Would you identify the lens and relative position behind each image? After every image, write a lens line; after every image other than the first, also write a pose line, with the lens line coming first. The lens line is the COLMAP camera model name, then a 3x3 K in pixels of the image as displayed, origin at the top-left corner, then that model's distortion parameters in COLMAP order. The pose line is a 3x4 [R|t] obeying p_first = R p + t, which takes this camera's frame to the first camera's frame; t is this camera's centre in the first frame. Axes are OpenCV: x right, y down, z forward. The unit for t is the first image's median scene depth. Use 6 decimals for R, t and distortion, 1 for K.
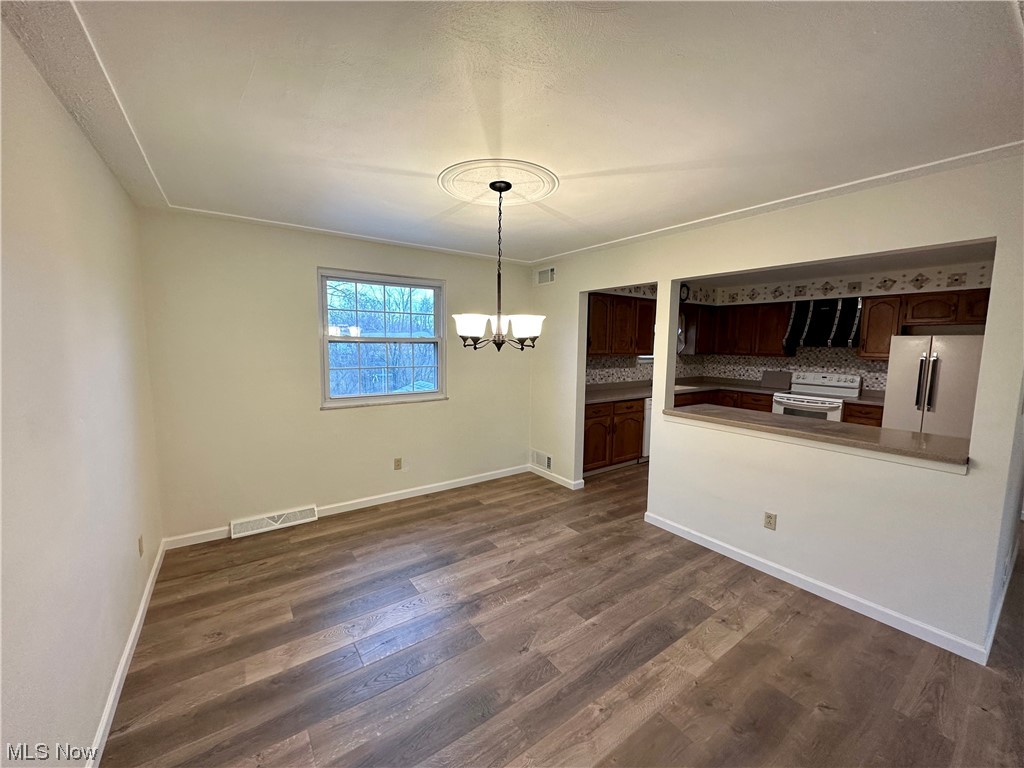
lens RADIAL K [[405.2, 0, 512.0], [0, 405.2, 384.0], [0, 0, 1]] dist [-0.000154, -0.000513]
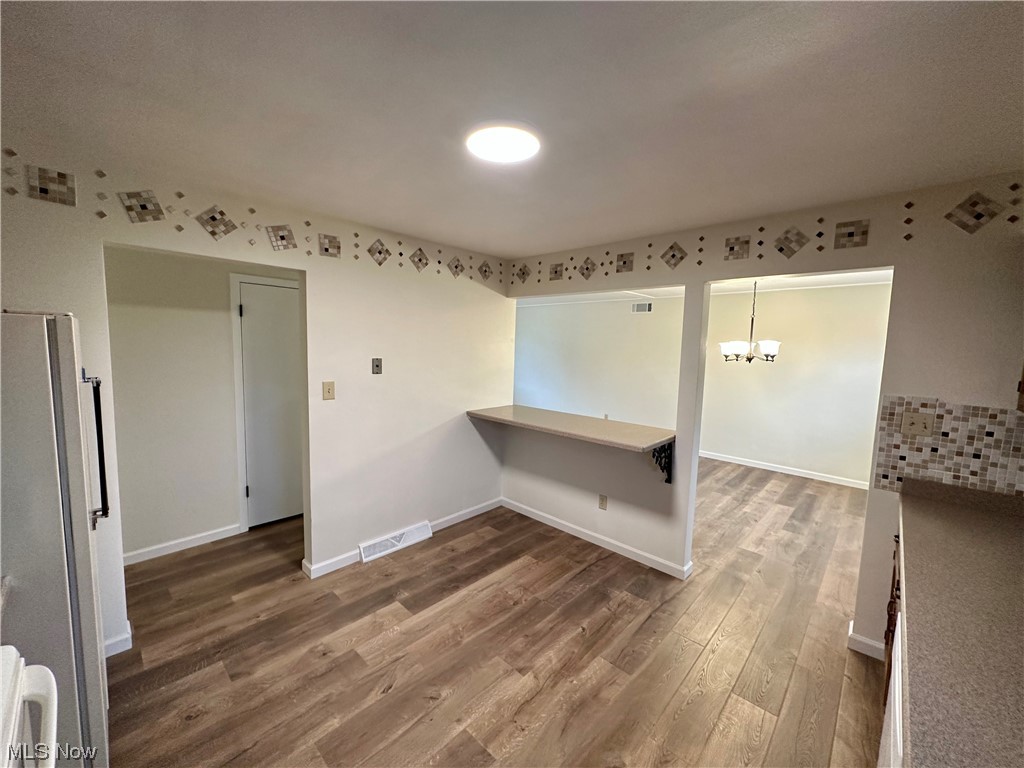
lens RADIAL K [[405.2, 0, 512.0], [0, 405.2, 384.0], [0, 0, 1]] dist [-0.000154, -0.000513]
pose [[-0.980560, -0.018053, -0.195387, 0.779636], [-0.056578, 0.979479, 0.193441, -0.162903], [0.187885, 0.200735, -0.961460, 1.500993]]
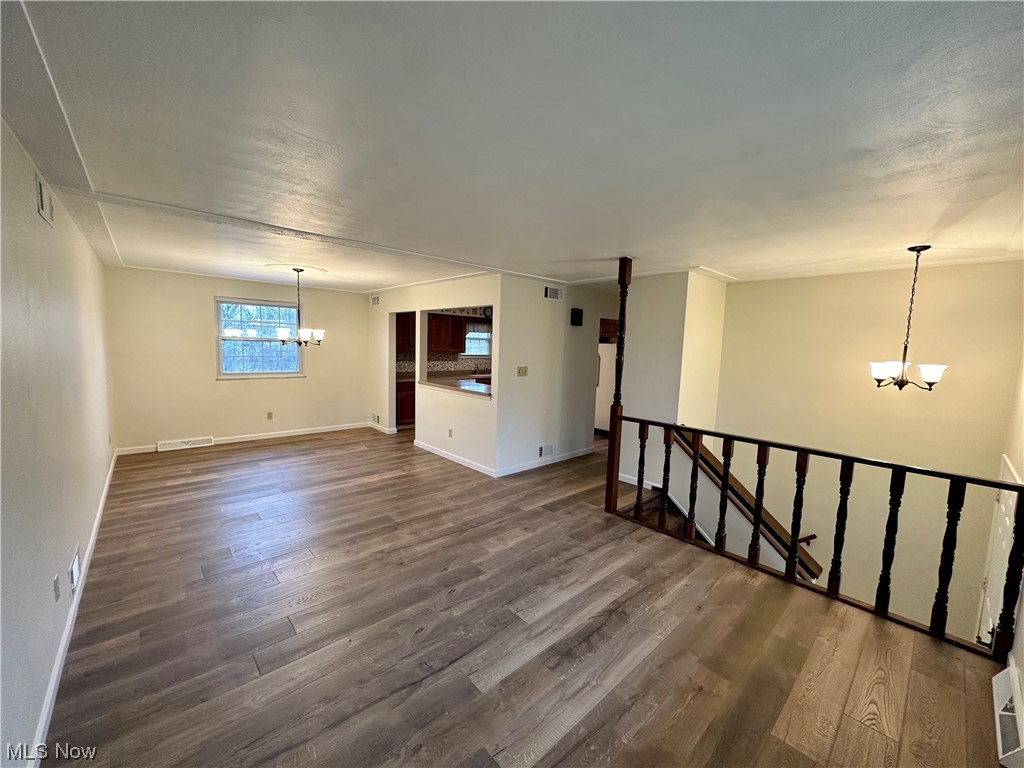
lens RADIAL K [[405.2, 0, 512.0], [0, 405.2, 384.0], [0, 0, 1]] dist [-0.000154, -0.000513]
pose [[0.992292, 0.008176, 0.123649, 0.482299], [-0.008019, 0.999966, -0.001769, 0.065231], [-0.123659, 0.000764, 0.992324, -0.736411]]
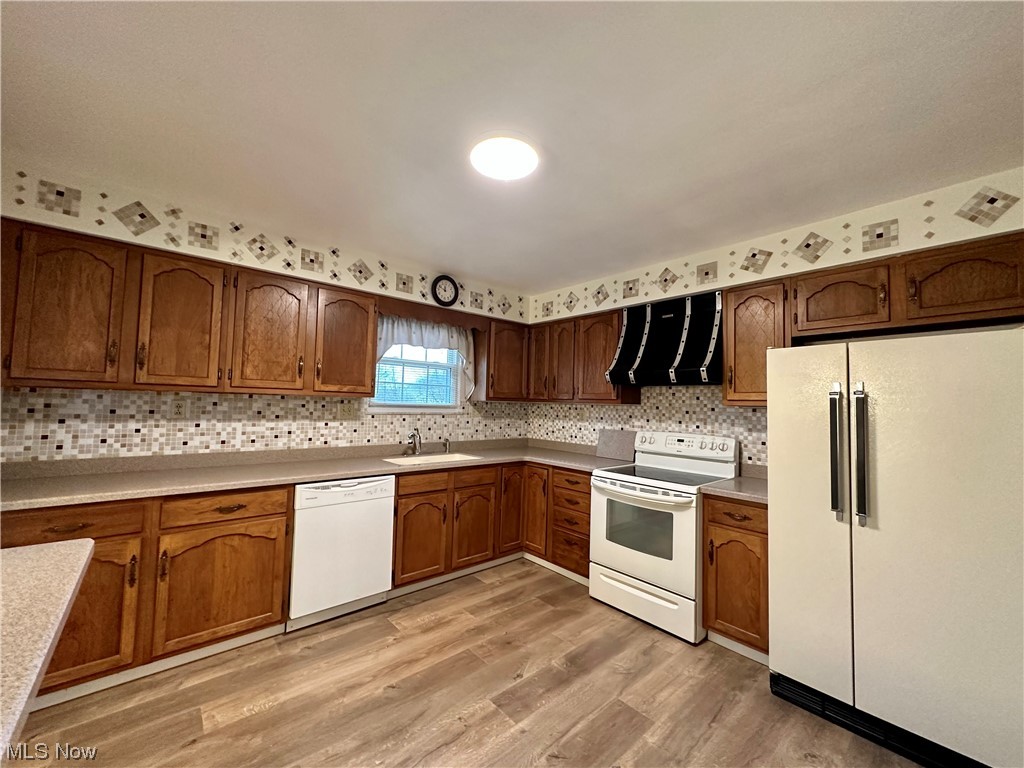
lens RADIAL K [[405.2, 0, 512.0], [0, 405.2, 384.0], [0, 0, 1]] dist [-0.000154, -0.000513]
pose [[0.994667, 0.019416, 0.101291, 0.681002], [-0.003601, 0.988059, -0.154031, -0.009756], [-0.103072, 0.152845, 0.982860, 0.659764]]
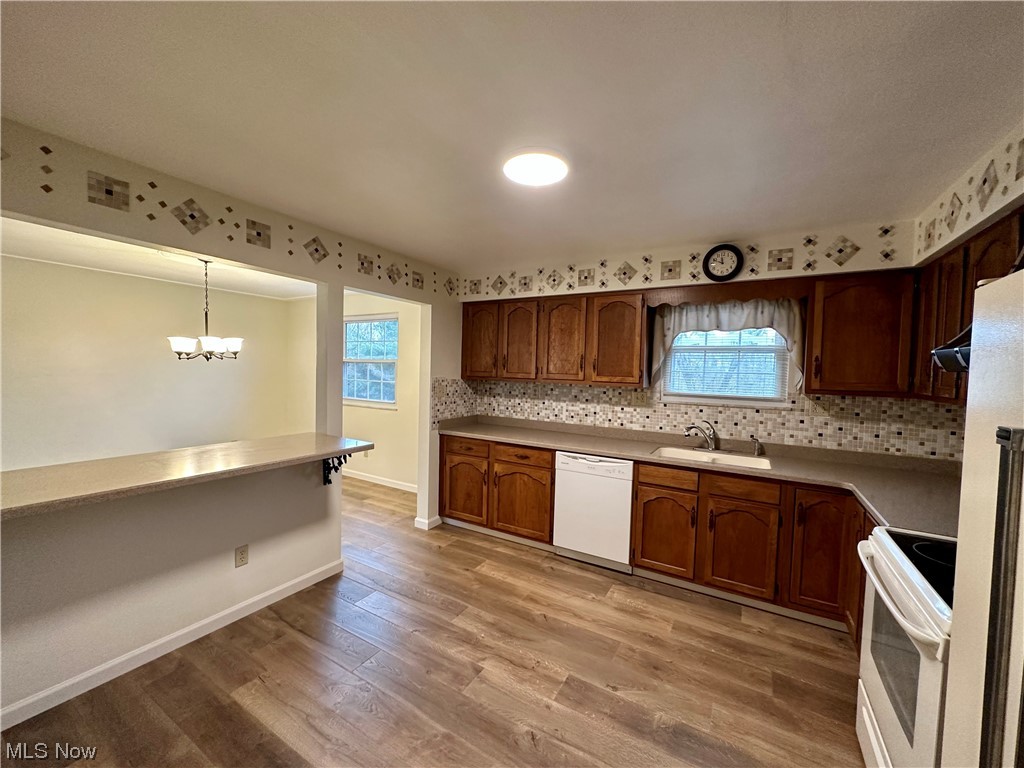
lens RADIAL K [[405.2, 0, 512.0], [0, 405.2, 384.0], [0, 0, 1]] dist [-0.000154, -0.000513]
pose [[0.404396, 0.033512, -0.913970, 1.135349], [-0.116601, 0.993063, -0.015179, -0.064806], [0.907121, 0.112708, 0.405498, 0.871461]]
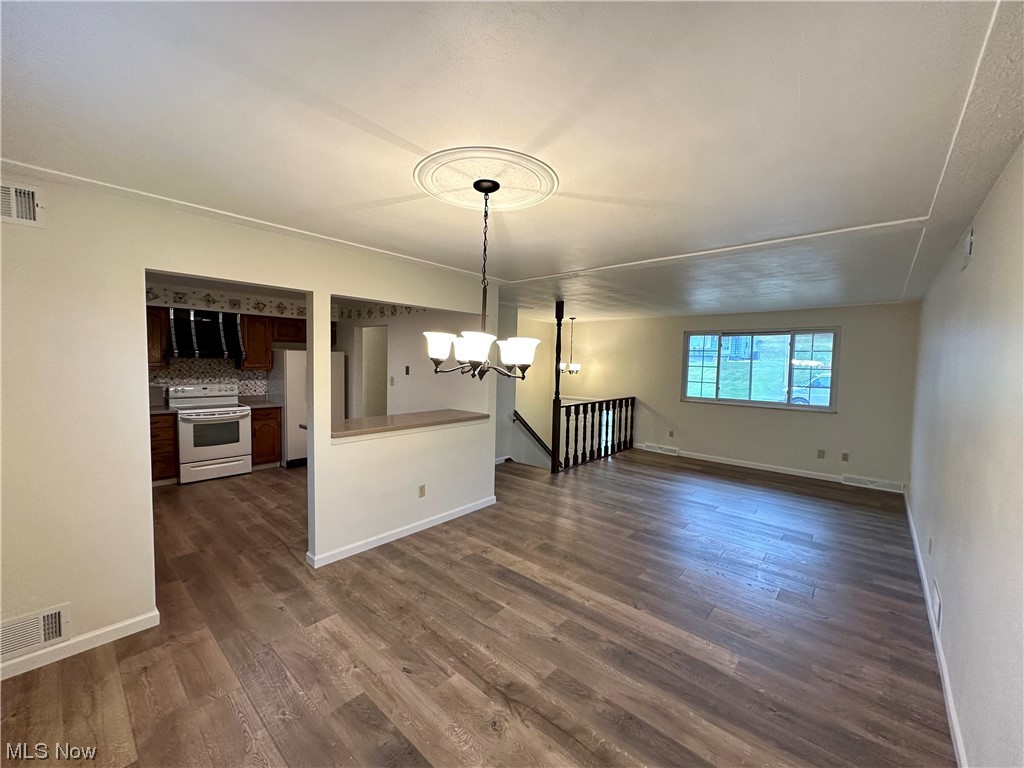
lens RADIAL K [[405.2, 0, 512.0], [0, 405.2, 384.0], [0, 0, 1]] dist [-0.000154, -0.000513]
pose [[-0.226566, -0.073468, 0.971221, -0.517018], [0.075706, 0.992806, 0.092762, -0.088327], [-0.971049, 0.094544, -0.219374, 0.678645]]
